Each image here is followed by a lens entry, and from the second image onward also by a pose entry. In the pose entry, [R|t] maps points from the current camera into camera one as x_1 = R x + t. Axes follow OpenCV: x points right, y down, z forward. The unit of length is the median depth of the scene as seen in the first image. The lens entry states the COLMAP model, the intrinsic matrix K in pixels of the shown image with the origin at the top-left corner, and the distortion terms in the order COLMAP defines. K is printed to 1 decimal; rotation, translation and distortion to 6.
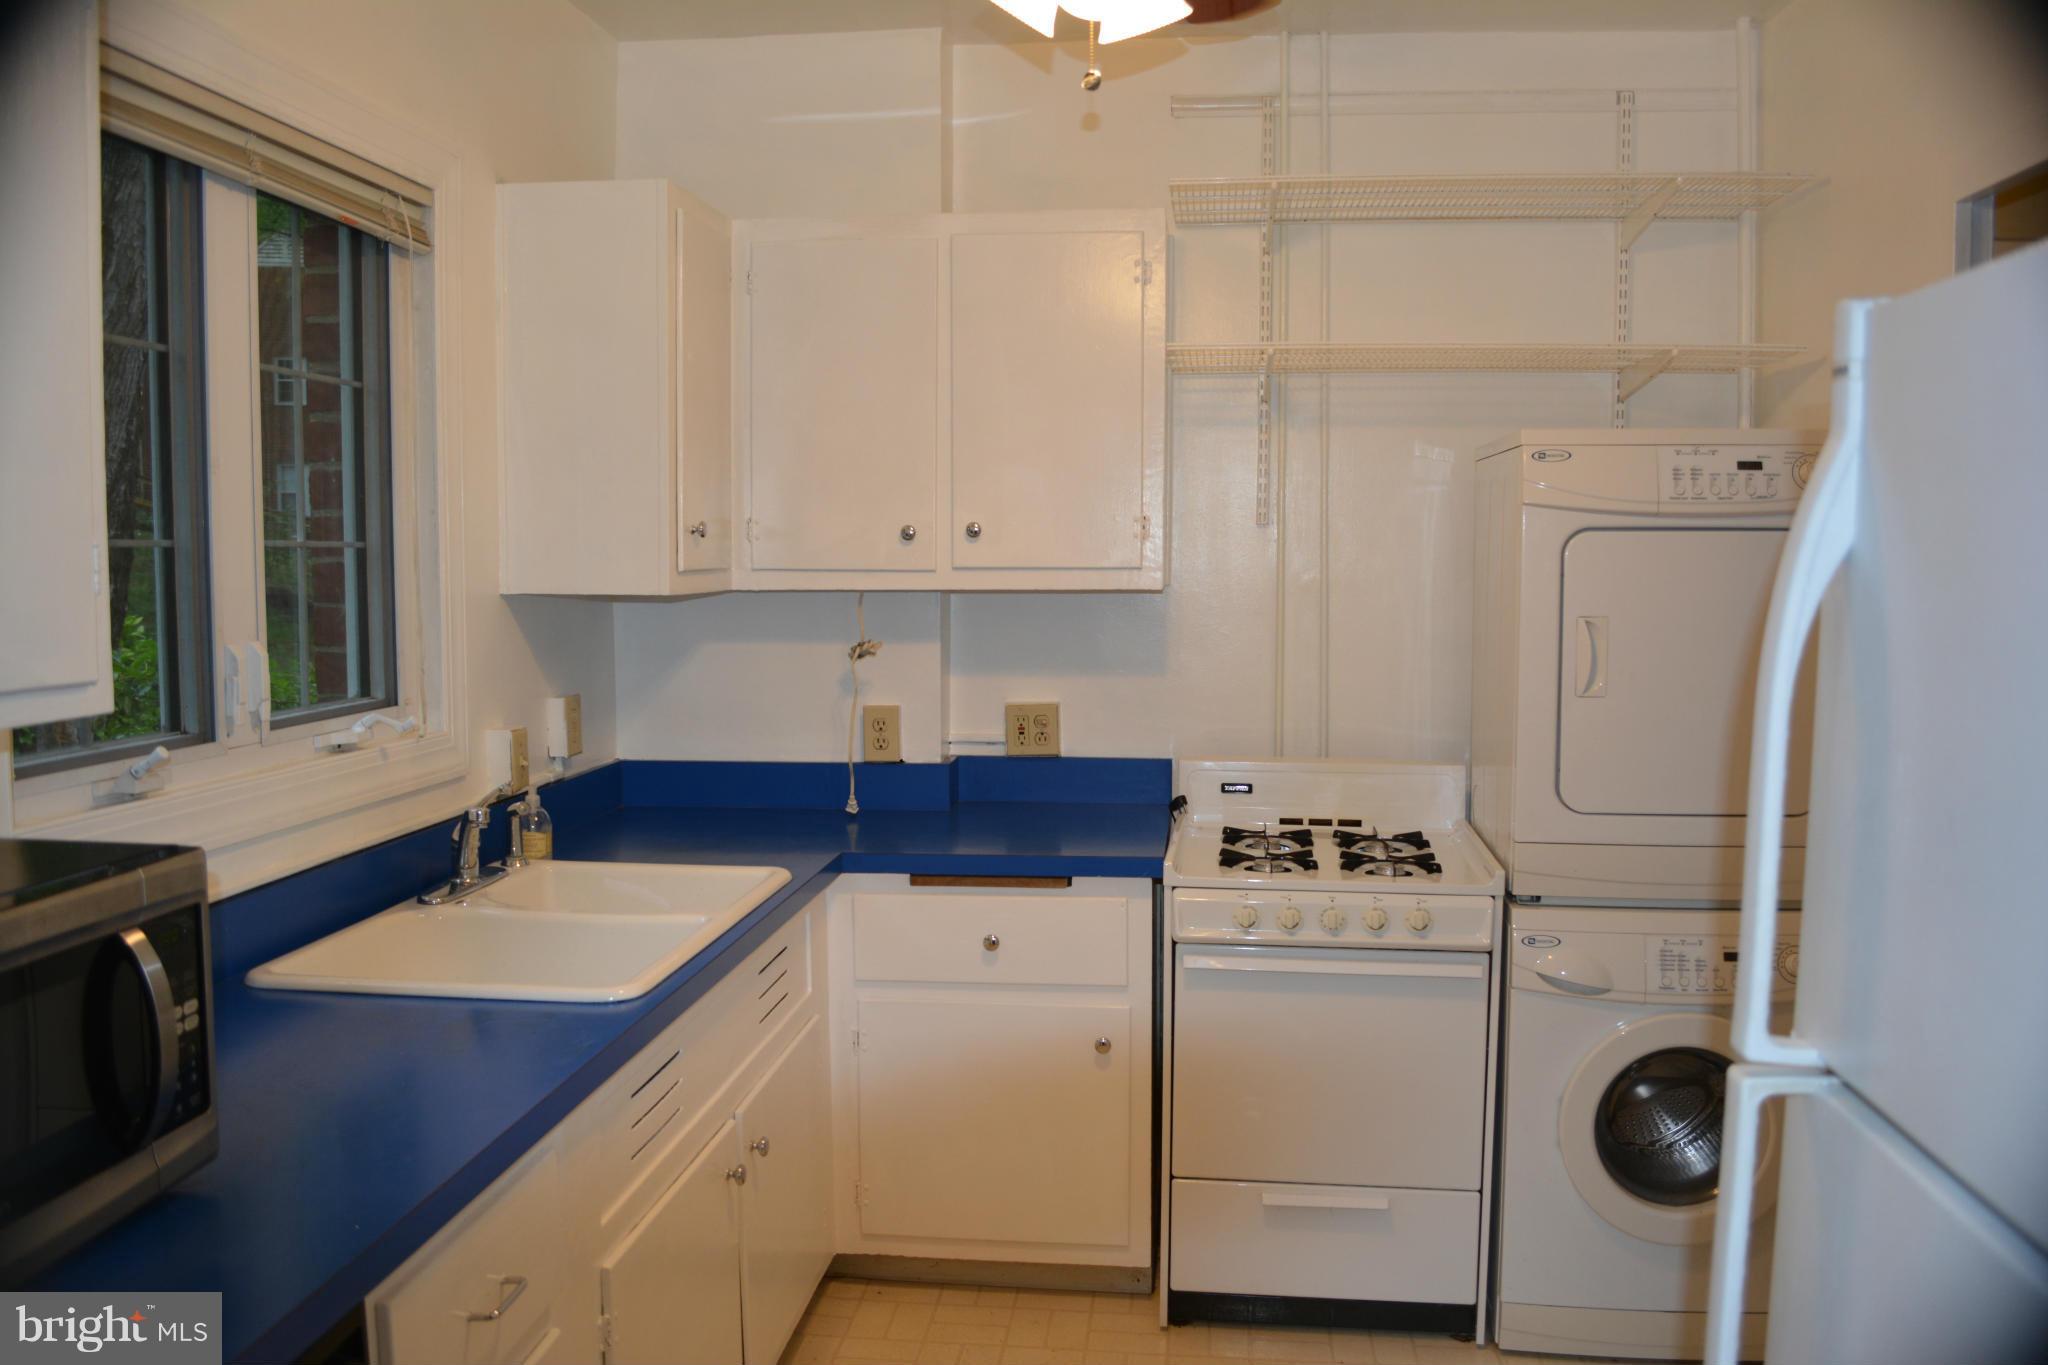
lens RADIAL K [[1620.7, 0, 1027.2], [0, 1620.7, 676.0], [0, 0, 1]] dist [-0.080312, 0.008703]
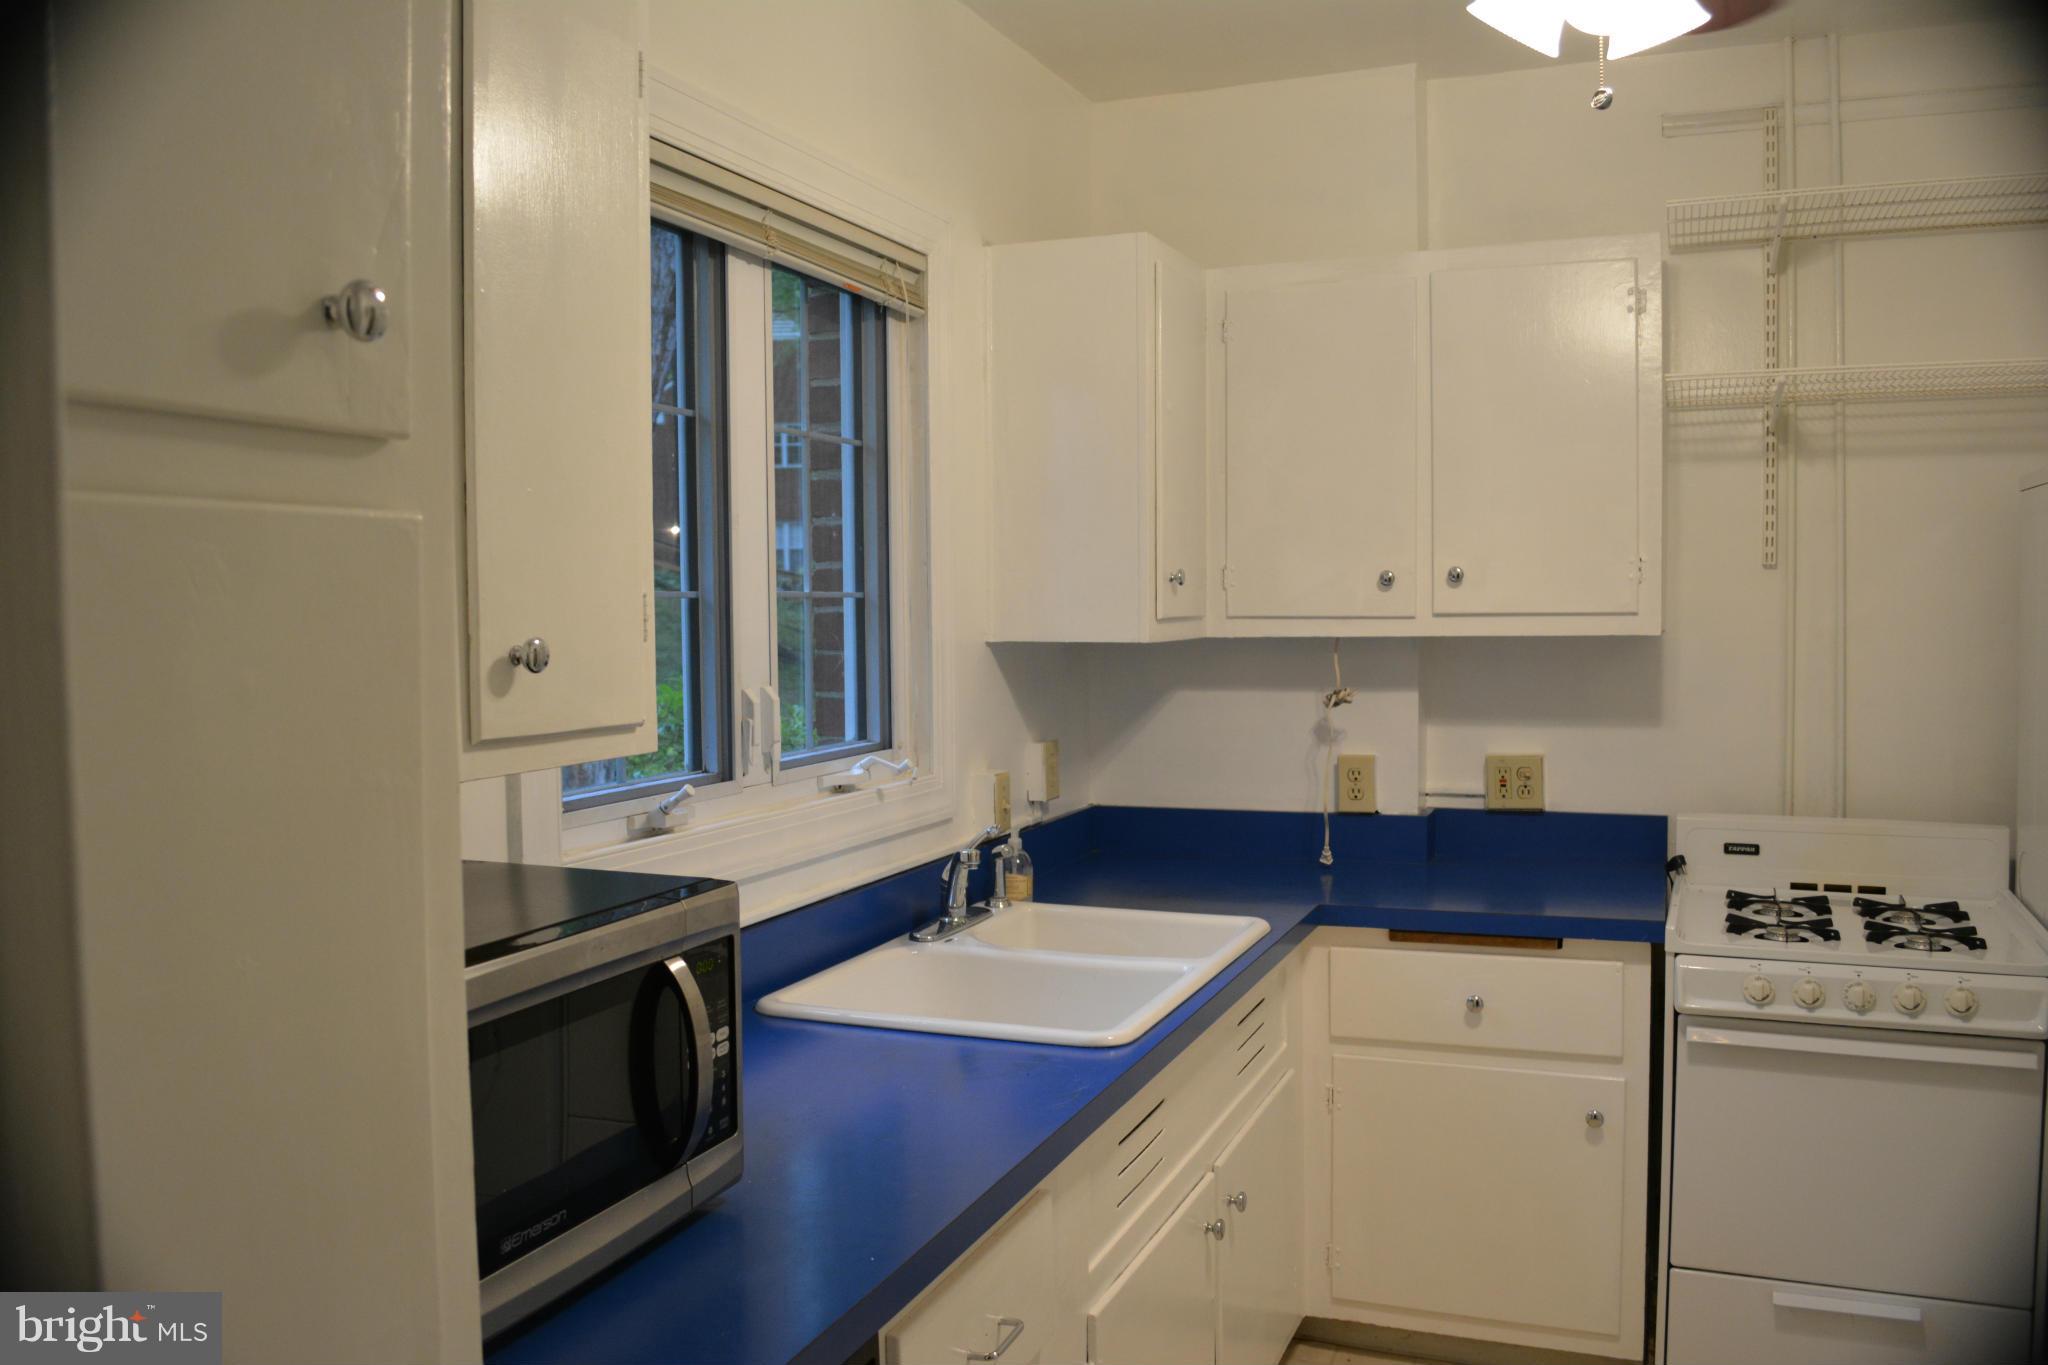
lens RADIAL K [[1620.7, 0, 1030.5], [0, 1620.7, 676.9], [0, 0, 1]] dist [-0.080312, 0.008703]
pose [[0.961820, 0.001912, -0.273678, -0.016353], [-0.009885, 0.999566, -0.027756, 0.000100], [0.273506, 0.029401, 0.961421, 0.008218]]
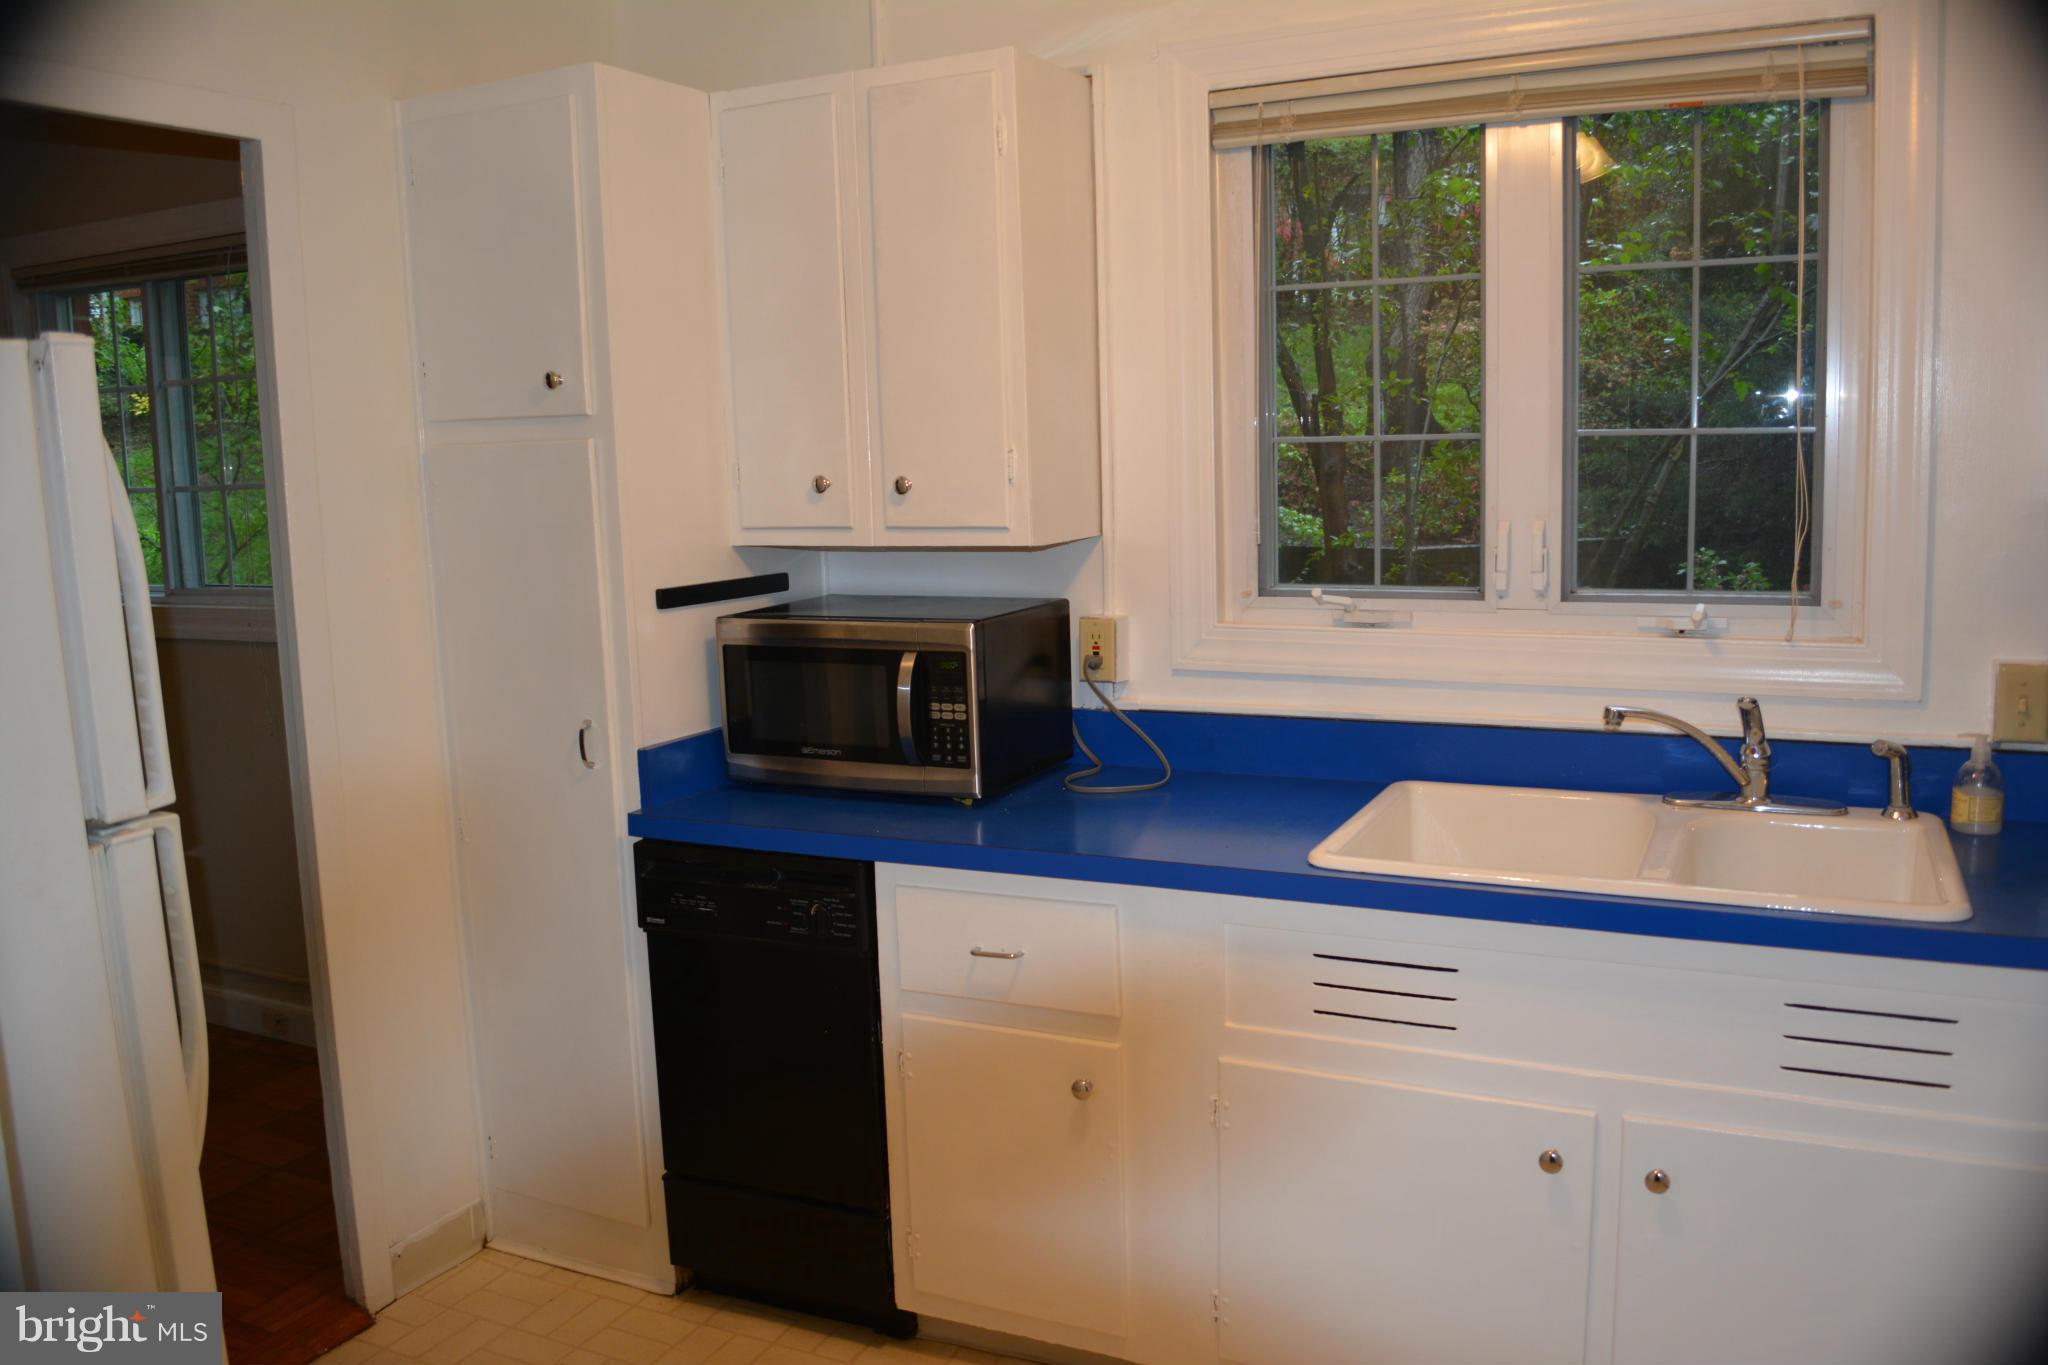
lens RADIAL K [[1620.7, 0, 1023.4], [0, 1620.7, 688.2], [0, 0, 1]] dist [-0.080312, 0.008703]
pose [[-0.350982, 0.147567, -0.924681, 0.542448], [-0.043375, 0.983882, 0.173479, -0.064516], [0.935377, 0.100996, -0.338924, 0.784311]]
